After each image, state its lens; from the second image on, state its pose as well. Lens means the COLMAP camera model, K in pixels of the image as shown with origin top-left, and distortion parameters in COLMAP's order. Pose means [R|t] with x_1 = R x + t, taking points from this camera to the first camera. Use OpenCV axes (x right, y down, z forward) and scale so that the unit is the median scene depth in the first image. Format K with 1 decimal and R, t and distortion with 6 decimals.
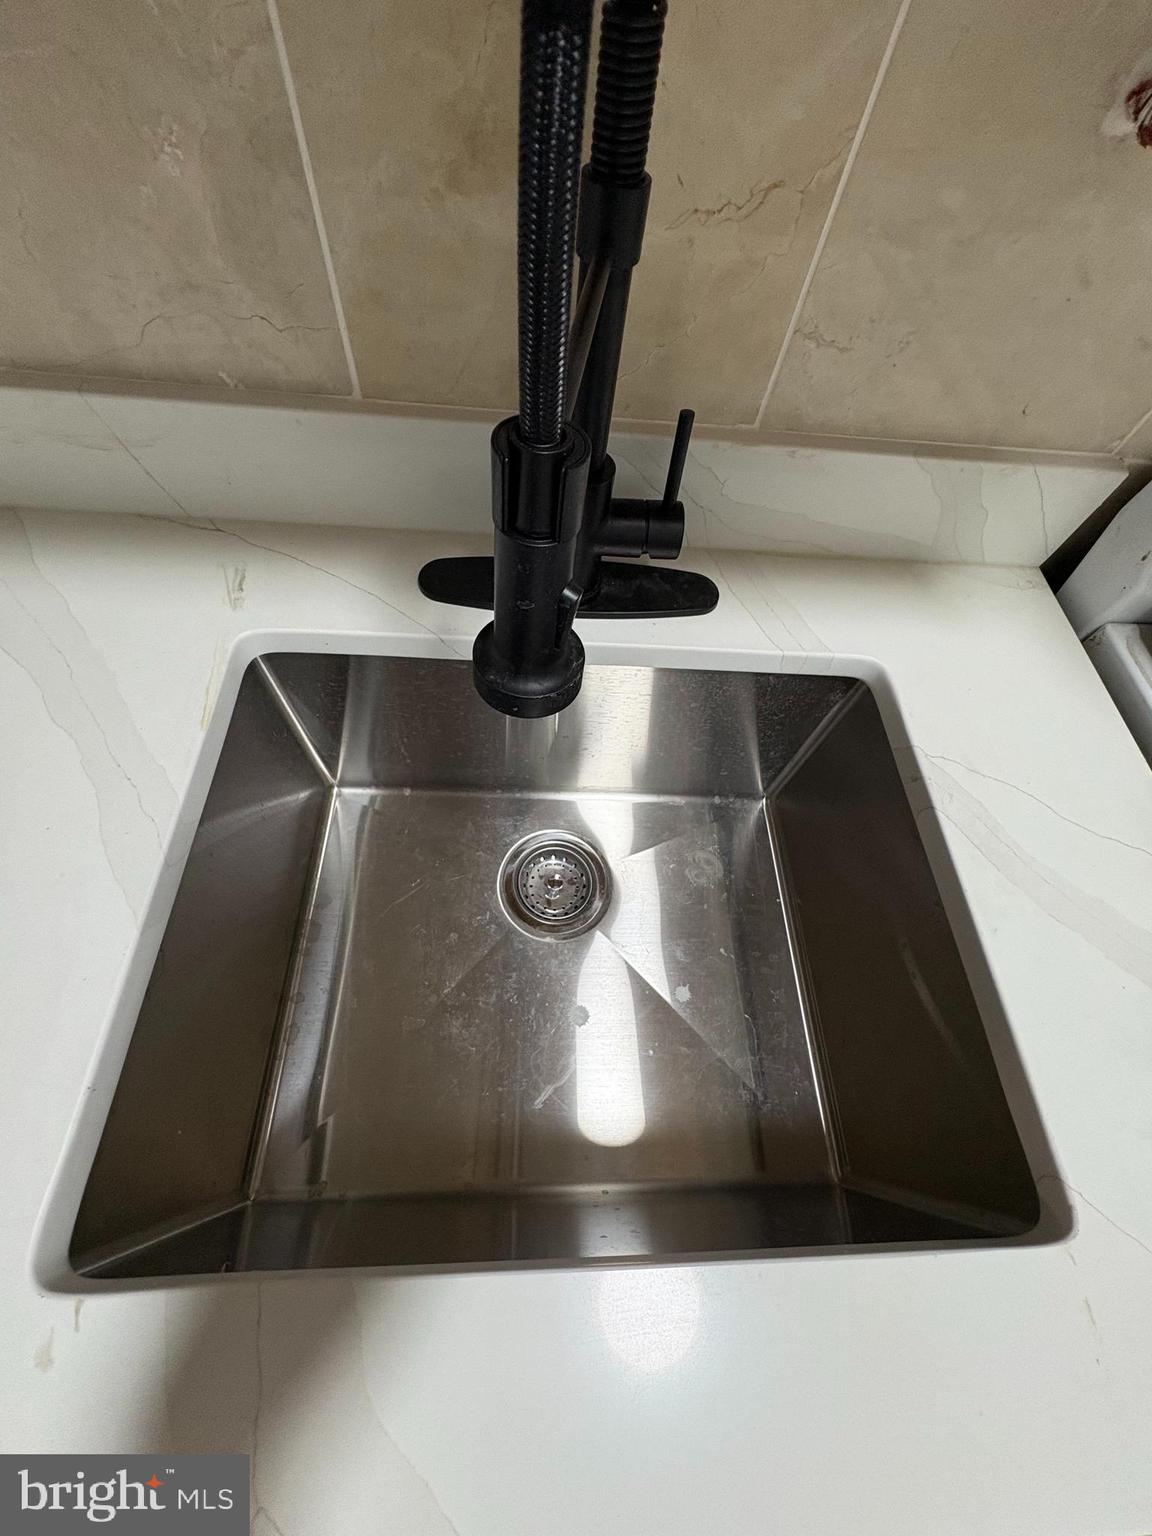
lens RADIAL K [[604.8, 0, 577.8], [0, 604.8, 770.6], [0, 0, 1]] dist [0.003215, -0.000520]
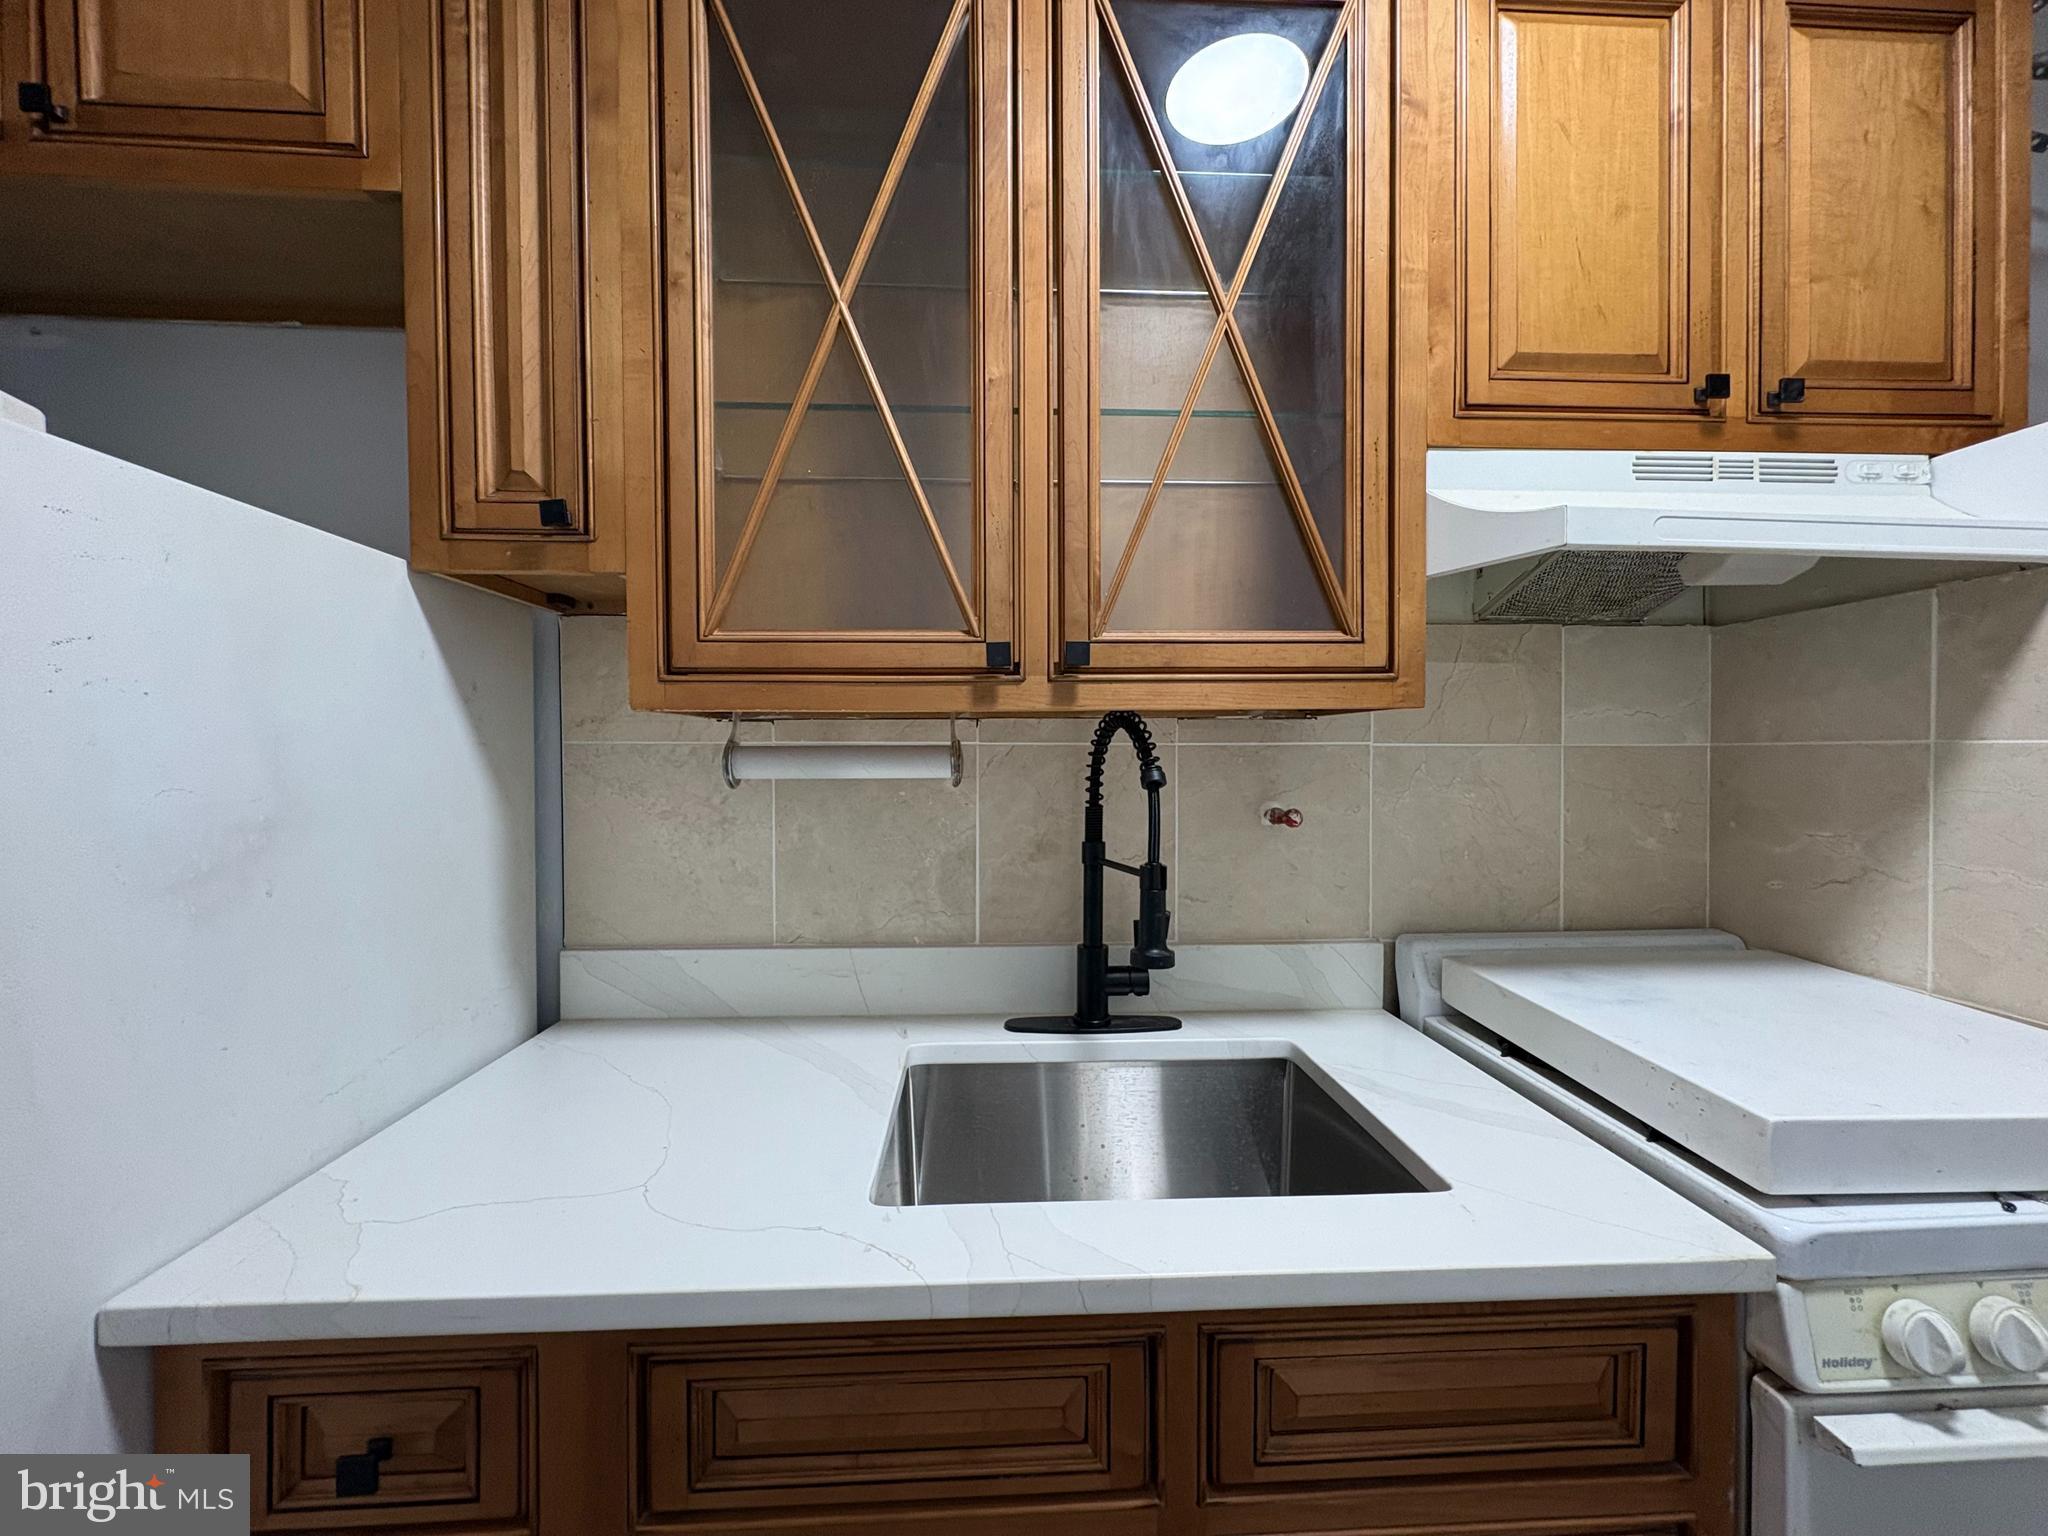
lens RADIAL K [[806.4, 0, 1027.9], [0, 806.4, 764.8], [0, 0, 1]] dist [0.003215, -0.000520]
pose [[0.996119, -0.084883, 0.023279, -0.198221], [0.062187, 0.491554, -0.868624, 1.382517], [0.062289, 0.866701, 0.494925, -0.802780]]
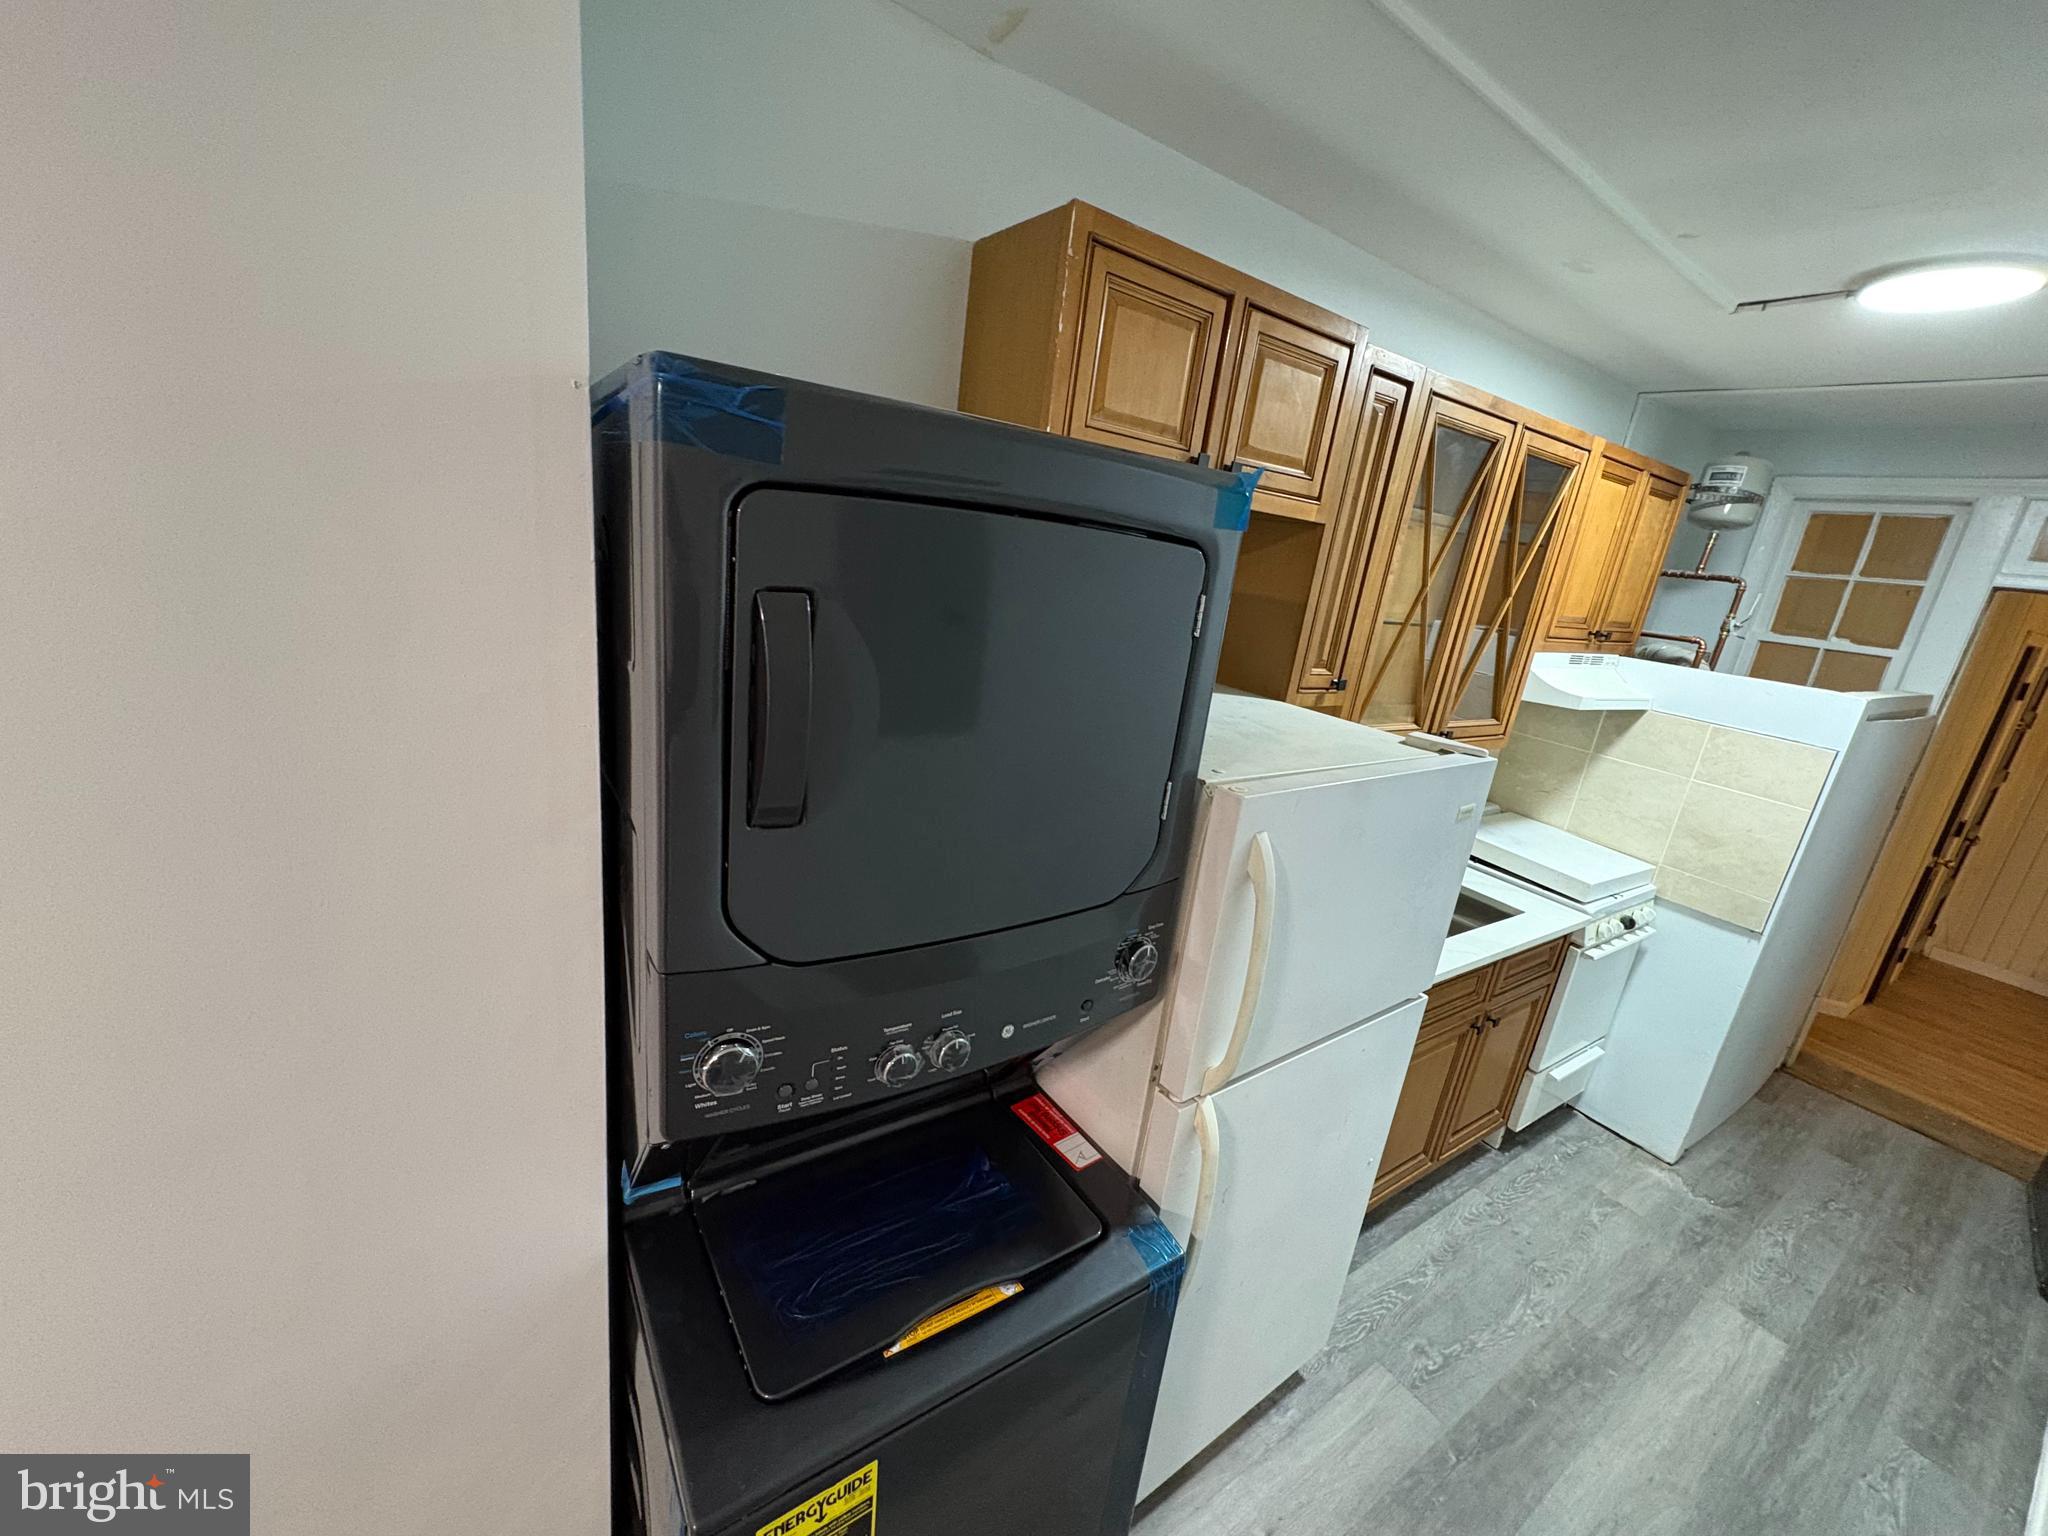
lens RADIAL K [[806.4, 0, 1016.9], [0, 806.4, 773.3], [0, 0, 1]] dist [0.003215, -0.000520]
pose [[0.849670, -0.129149, 0.511256, -4.703863], [0.433738, 0.722555, -0.538316, 1.232036], [-0.299888, 0.679142, 0.669950, -2.380768]]
